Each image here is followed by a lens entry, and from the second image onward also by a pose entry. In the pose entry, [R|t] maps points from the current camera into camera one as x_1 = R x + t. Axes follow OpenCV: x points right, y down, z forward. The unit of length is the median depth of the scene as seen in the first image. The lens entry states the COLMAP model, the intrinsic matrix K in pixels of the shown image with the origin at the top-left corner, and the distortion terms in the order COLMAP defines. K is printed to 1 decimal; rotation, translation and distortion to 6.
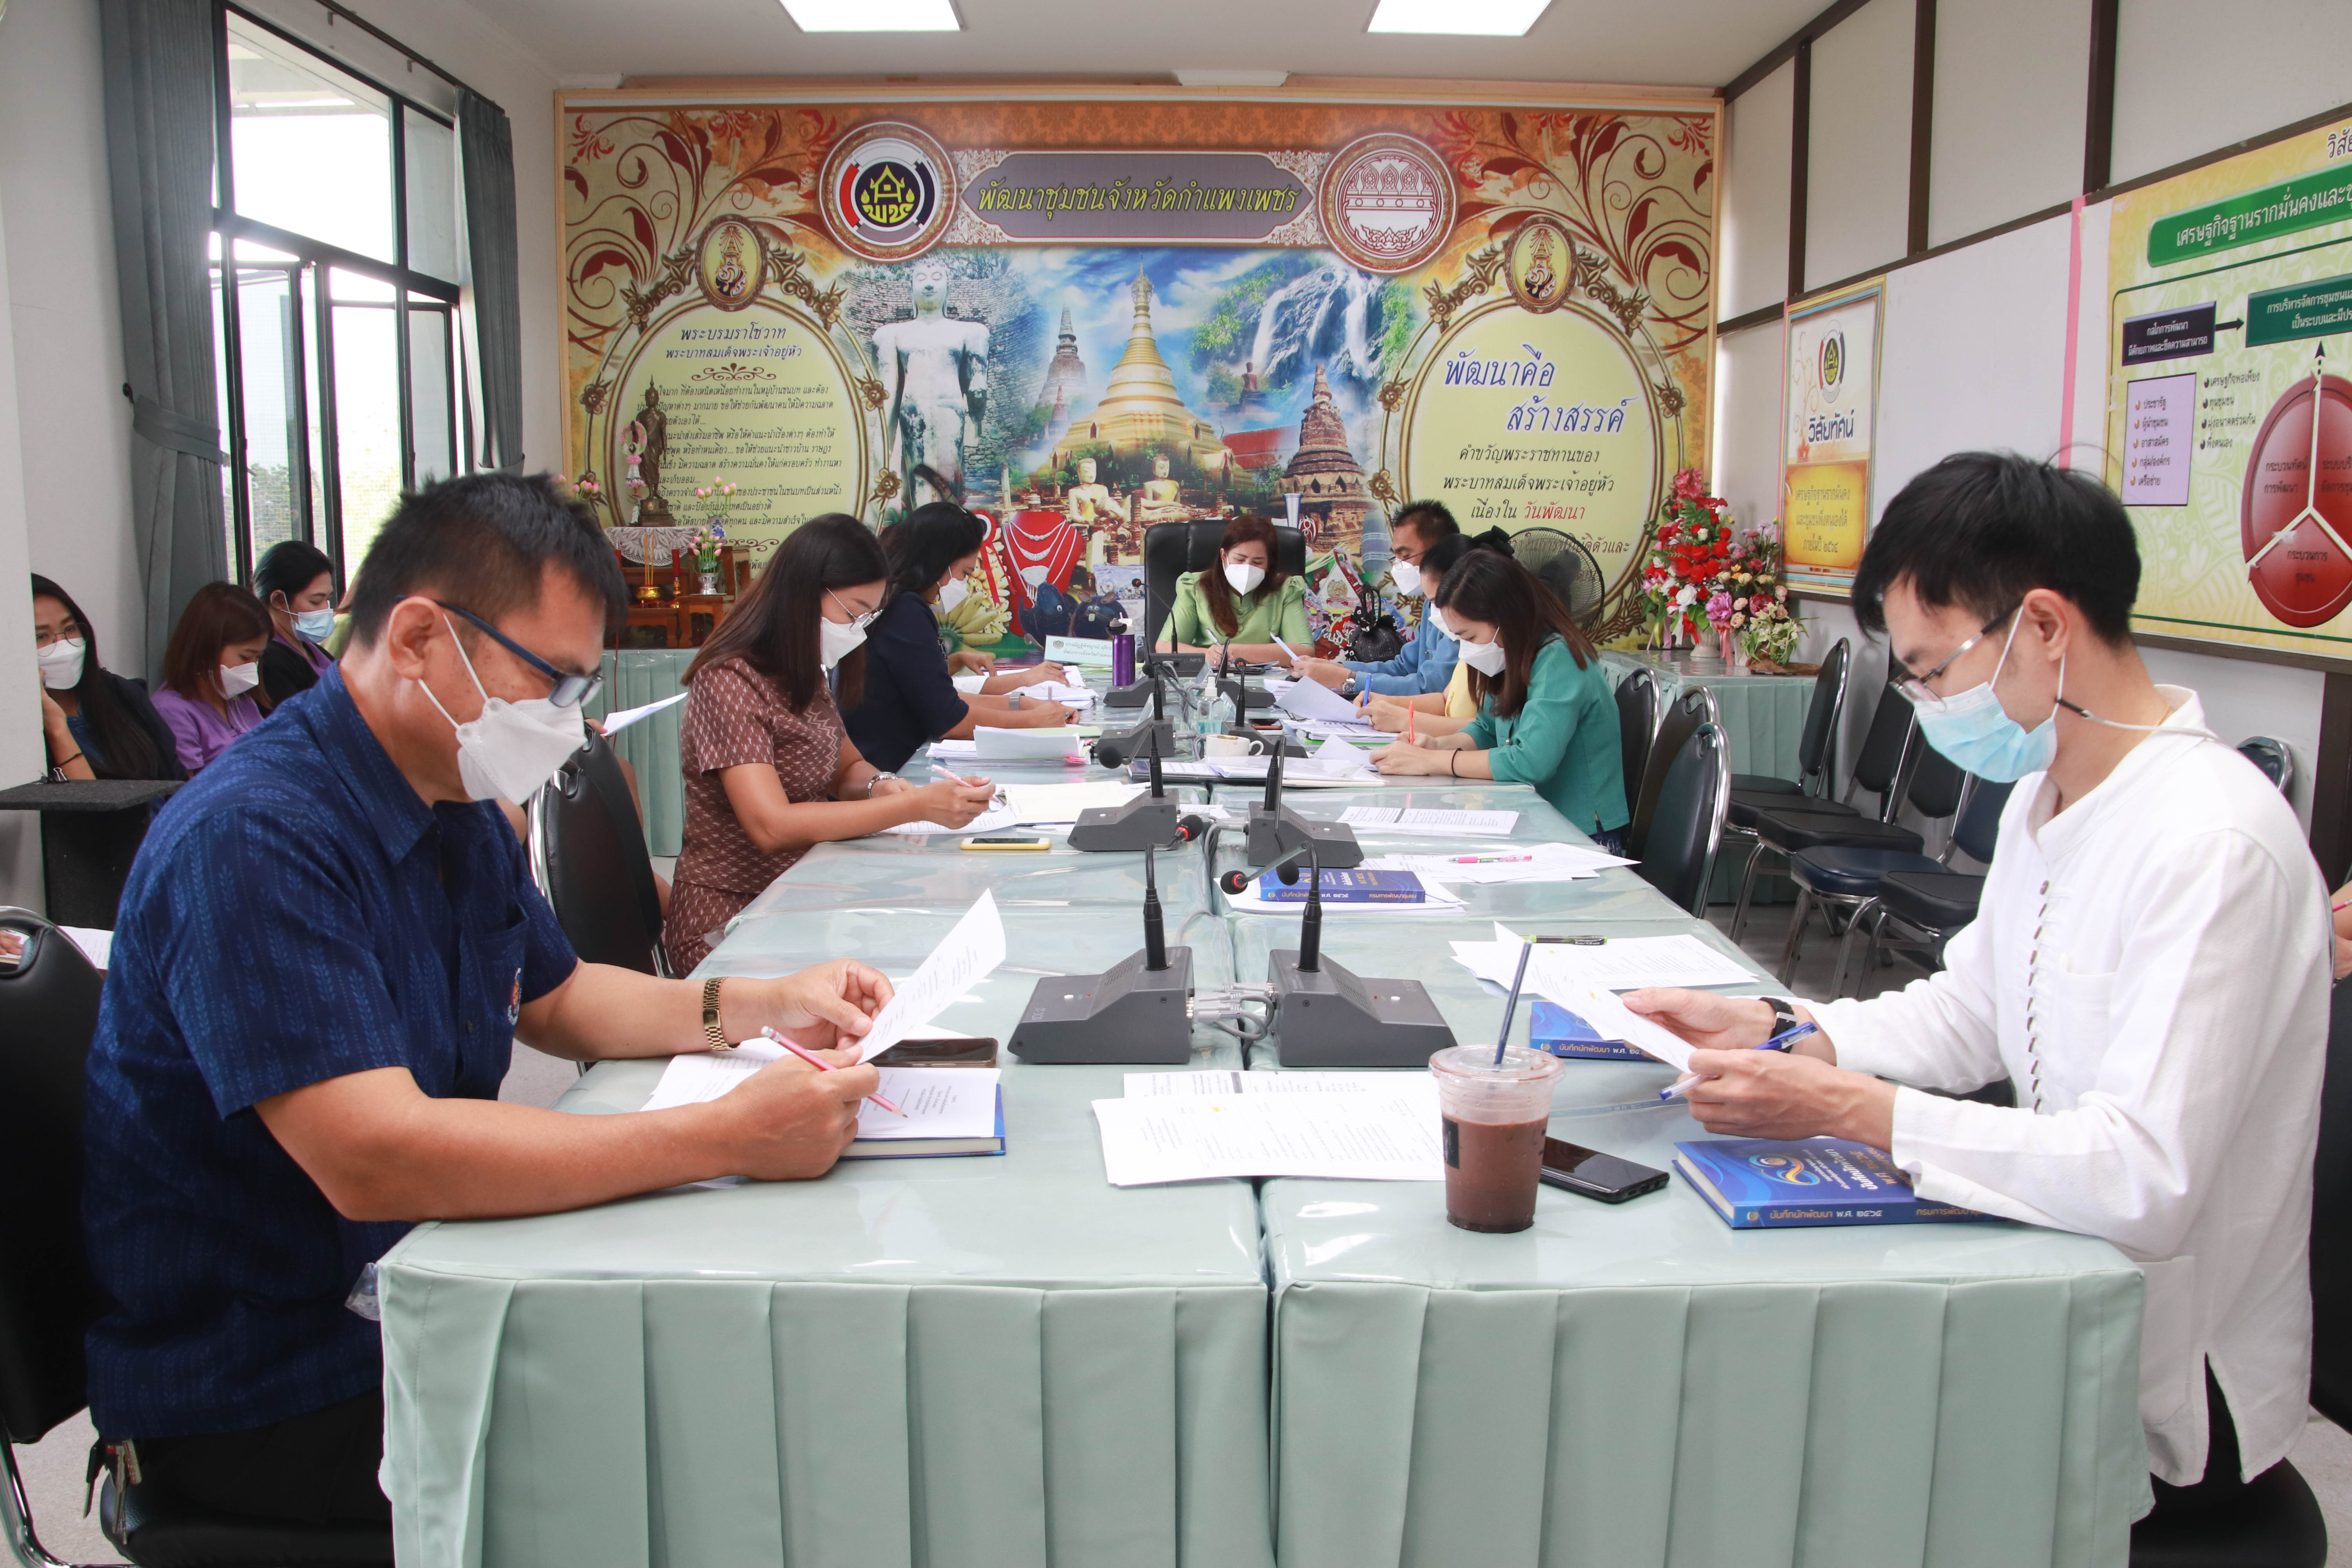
lens RADIAL K [[2128.7, 0, 1182.4], [0, 2128.7, 787.4], [0, 0, 1]] dist [-0.044669, 0.045846]
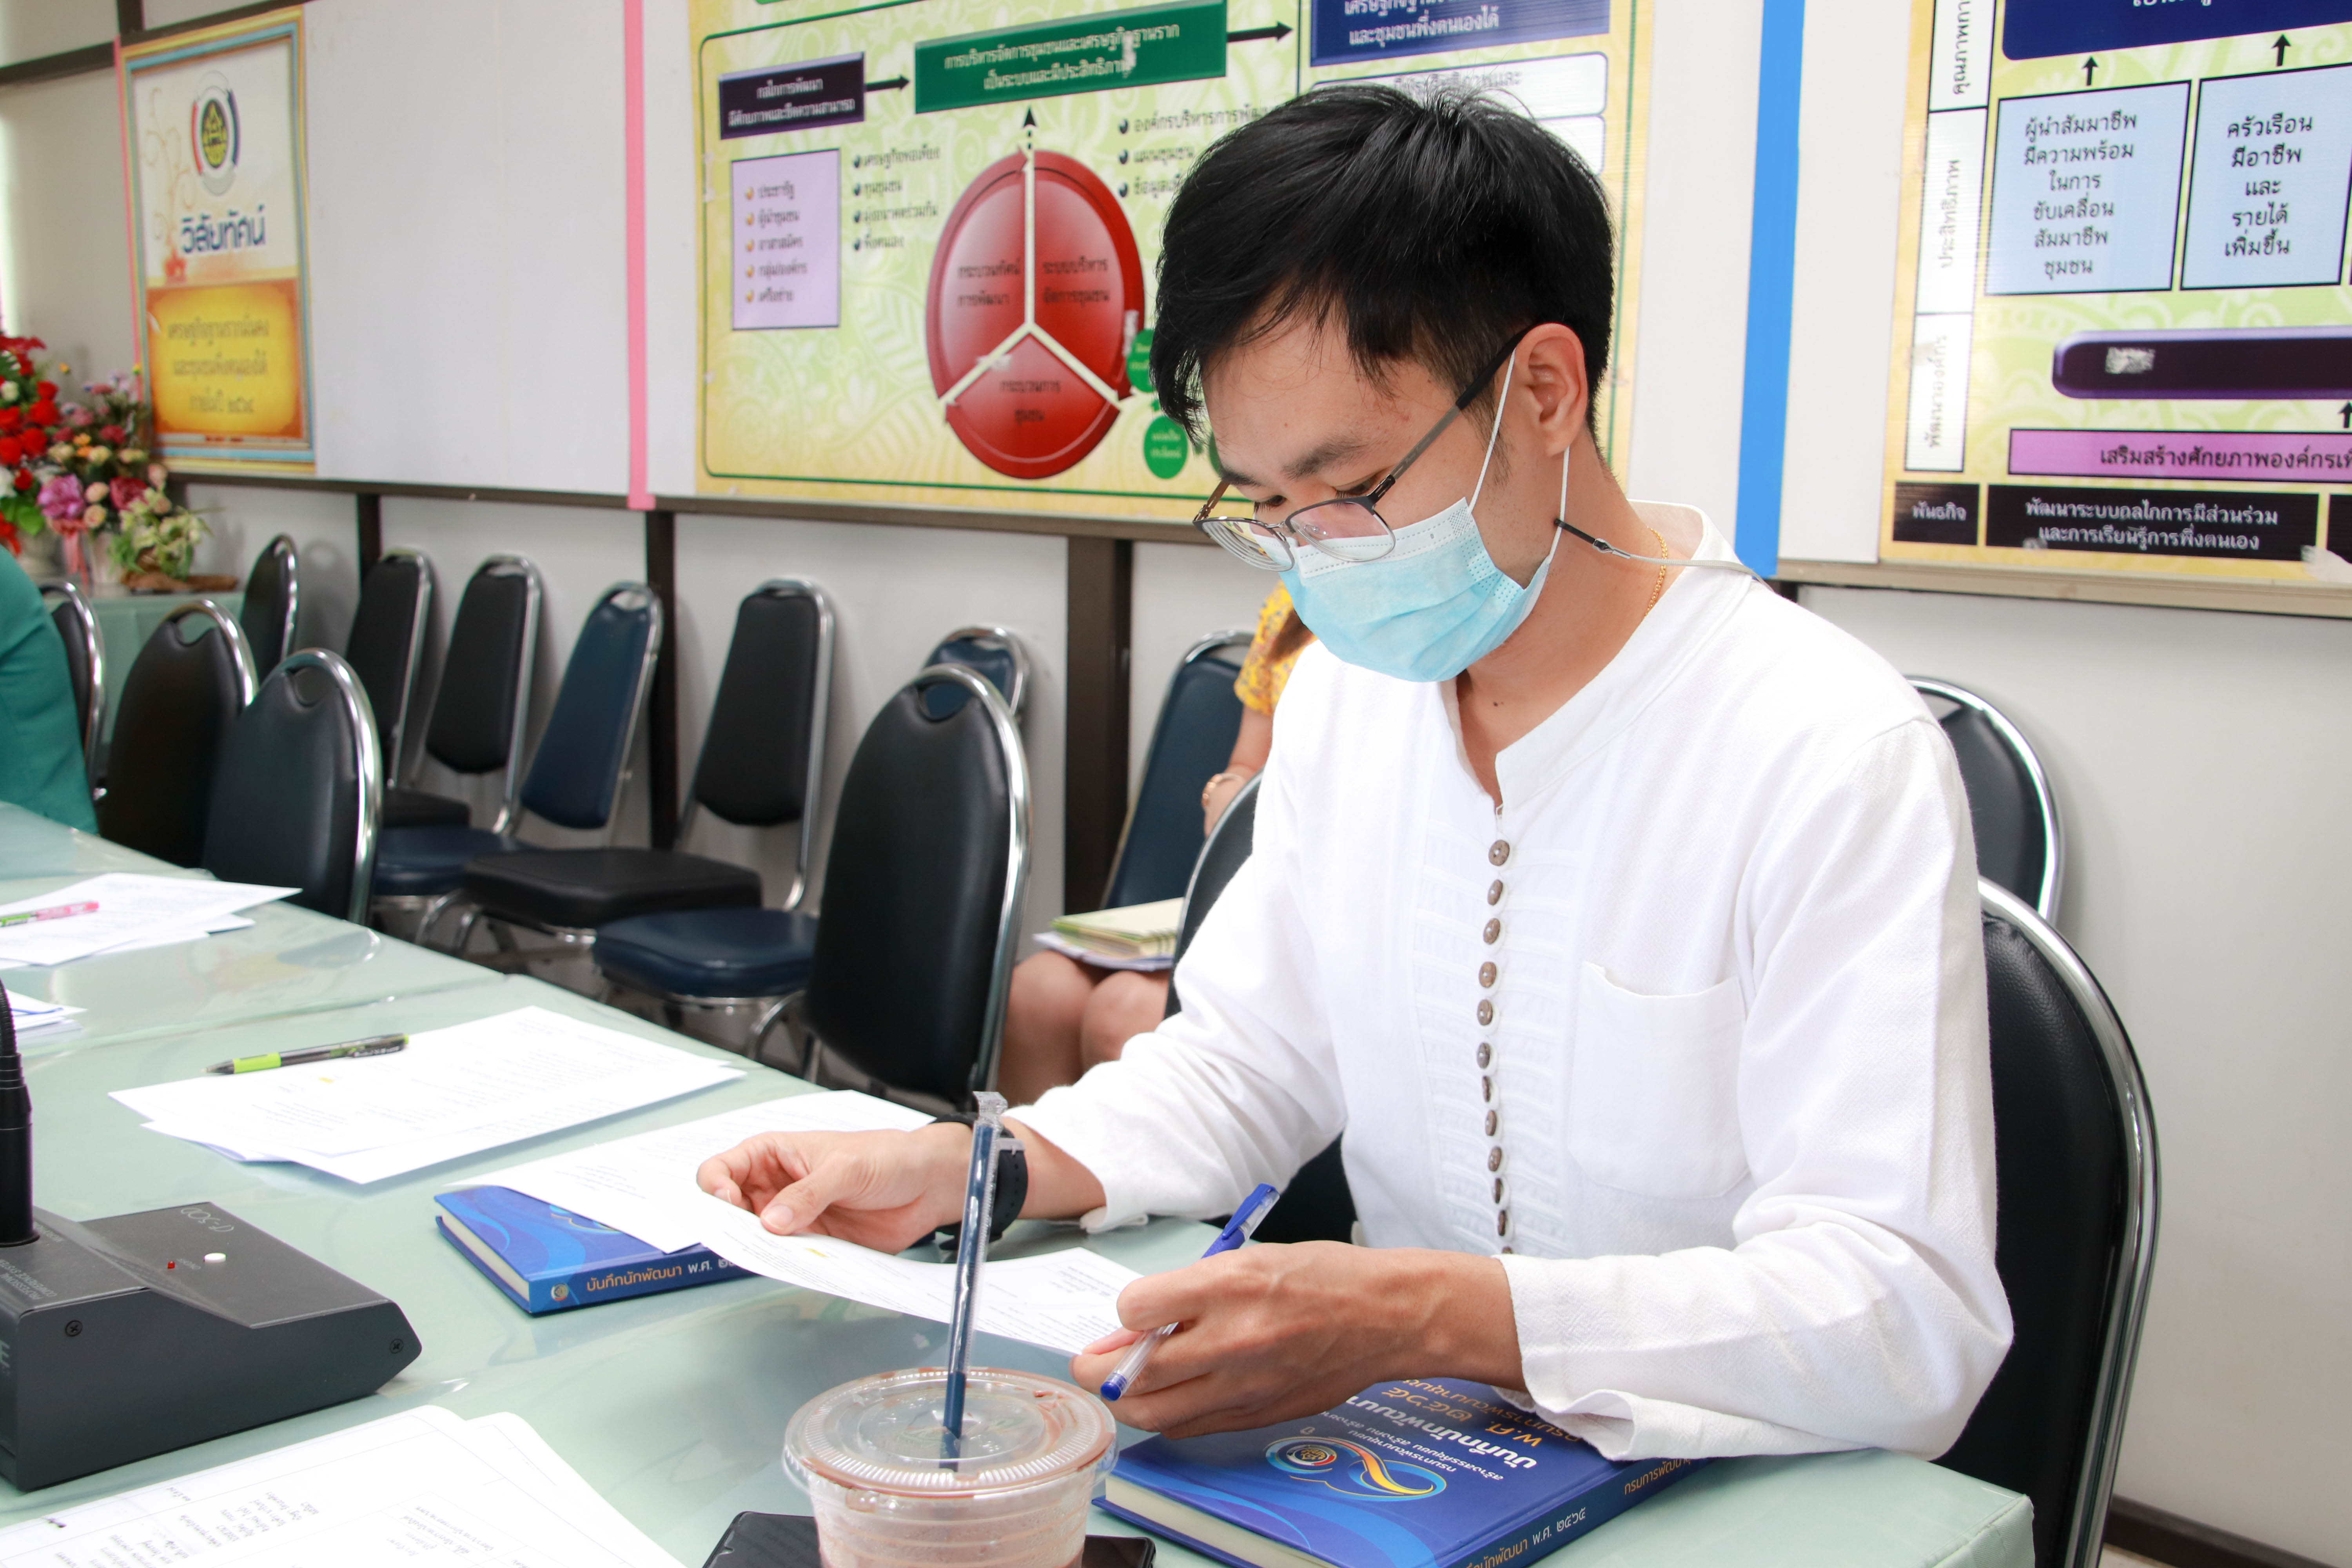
lens RADIAL K [[2523.9, 0, 1166.6], [0, 2523.9, 772.2], [0, 0, 1]] dist [0.004293, 0.000000]
pose [[0.729898, -0.095440, 0.676860, -0.065070], [0.087668, 0.995097, 0.045775, -0.007146], [-0.677911, 0.025928, 0.734687, 0.276406]]
